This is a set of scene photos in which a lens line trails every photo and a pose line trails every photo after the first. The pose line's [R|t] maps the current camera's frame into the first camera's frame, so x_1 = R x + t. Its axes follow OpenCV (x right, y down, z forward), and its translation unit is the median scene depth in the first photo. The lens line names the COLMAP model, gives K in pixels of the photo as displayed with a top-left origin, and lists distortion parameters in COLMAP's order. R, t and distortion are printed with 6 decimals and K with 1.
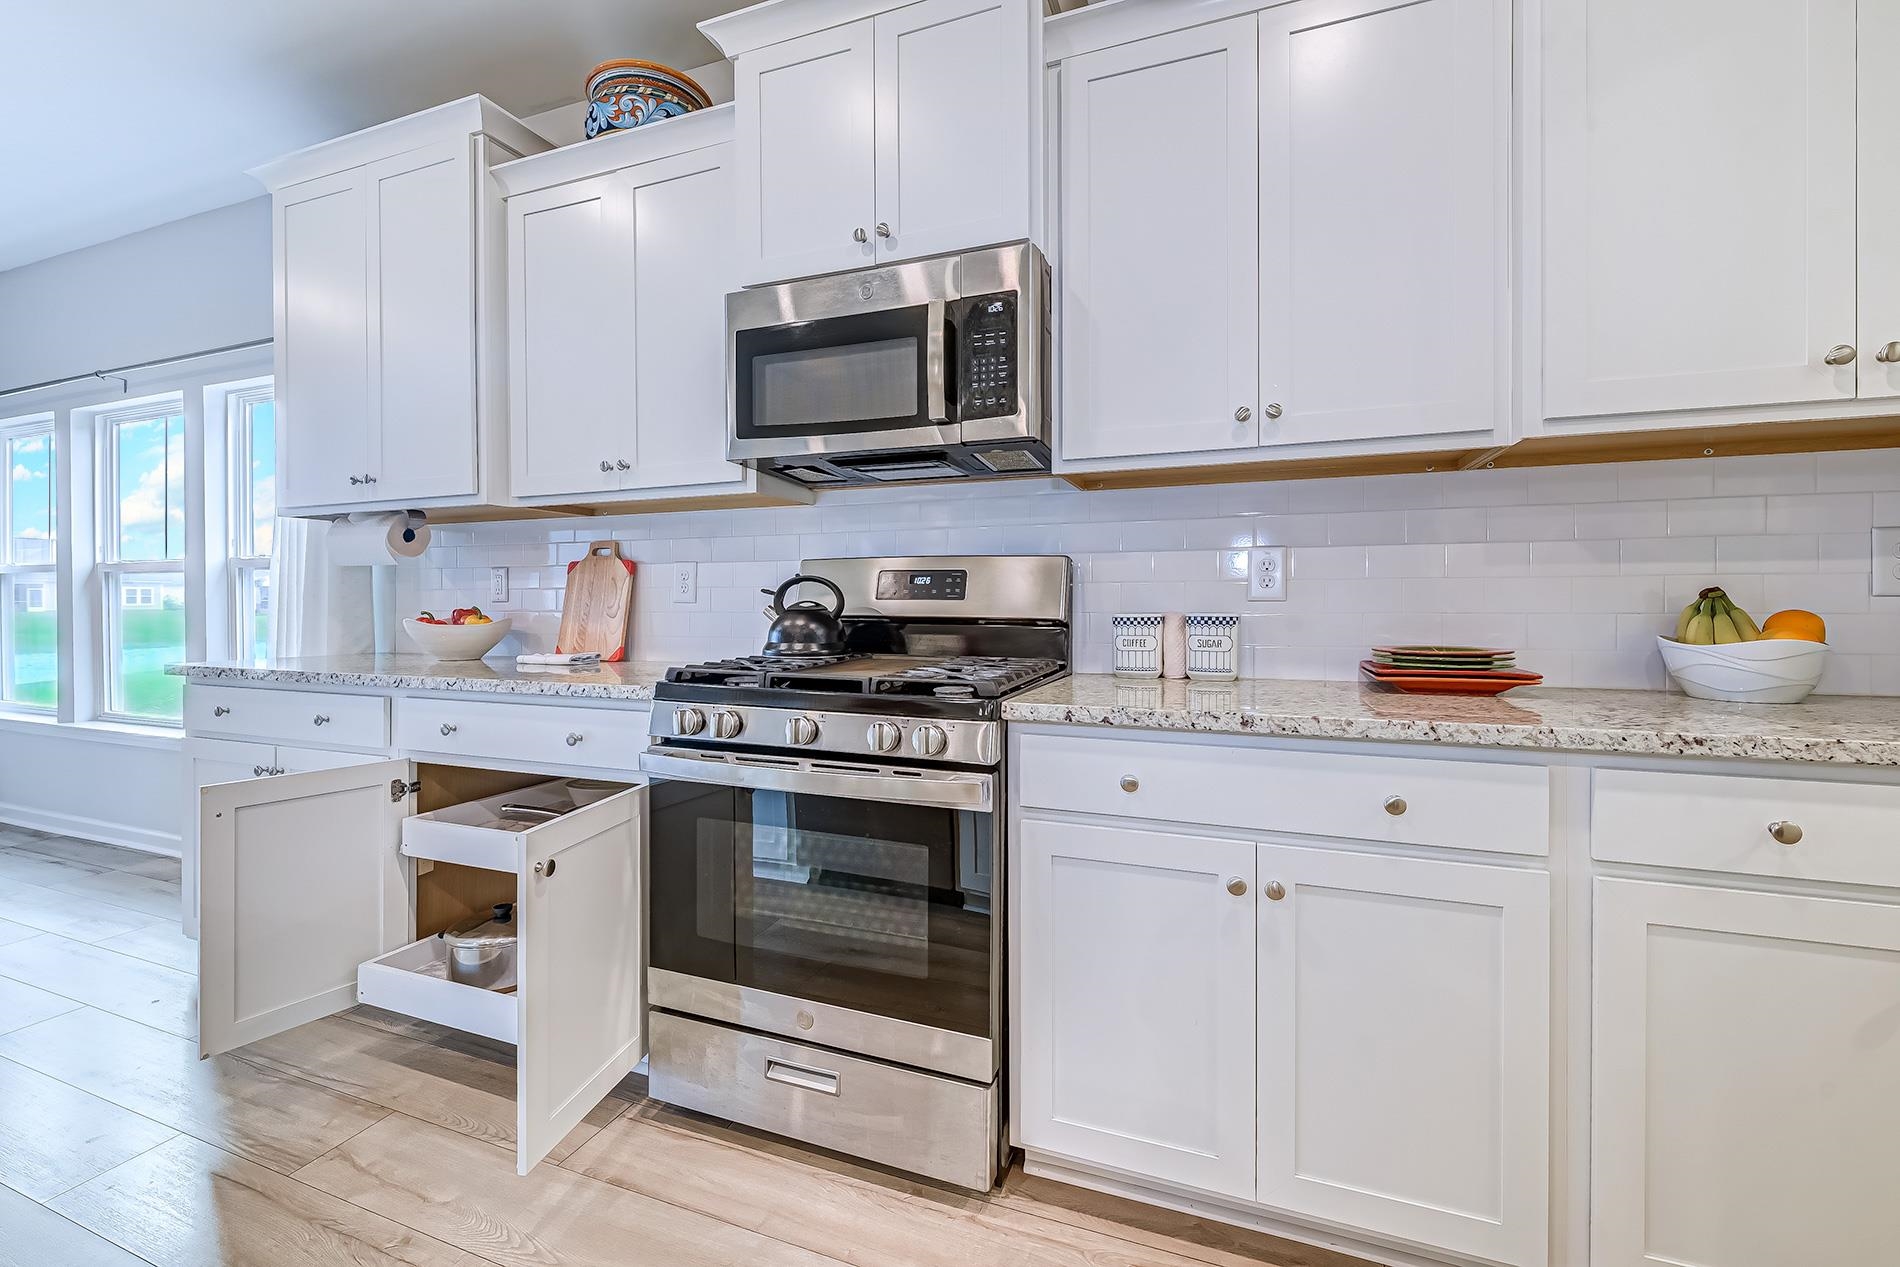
lens RADIAL K [[775.1, 0, 948.4], [0, 775.1, 616.5], [0, 0, 1]] dist [0.002845, -0.000153]
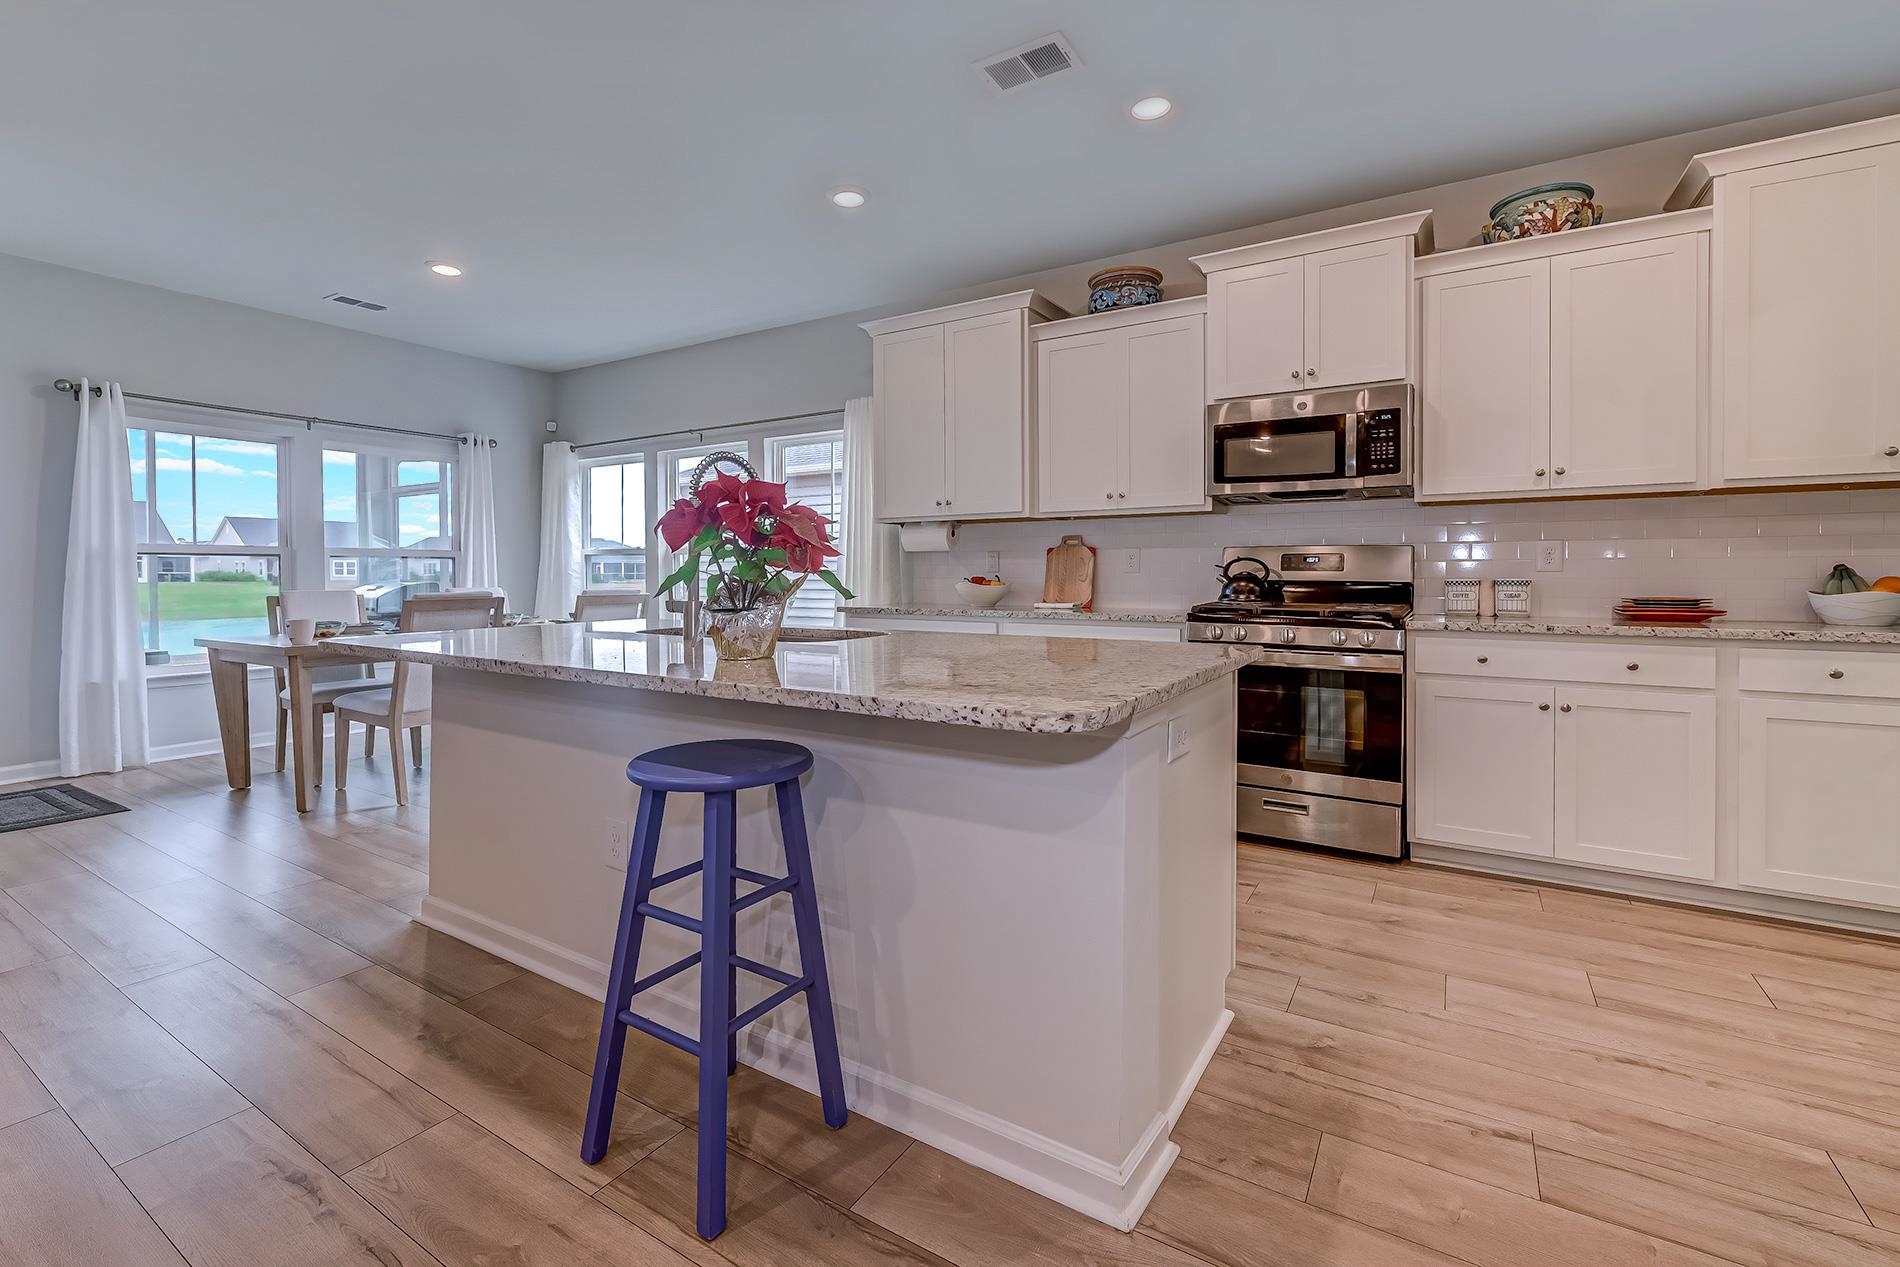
lens RADIAL K [[766.4, 0, 932.1], [0, 766.4, 584.4], [0, 0, 1]] dist [0.000726, 0.000090]
pose [[0.971225, 0.003363, -0.238142, -0.562117], [-0.003984, 0.999990, -0.002125, 0.019552], [0.238132, 0.003012, 0.971228, -1.067243]]
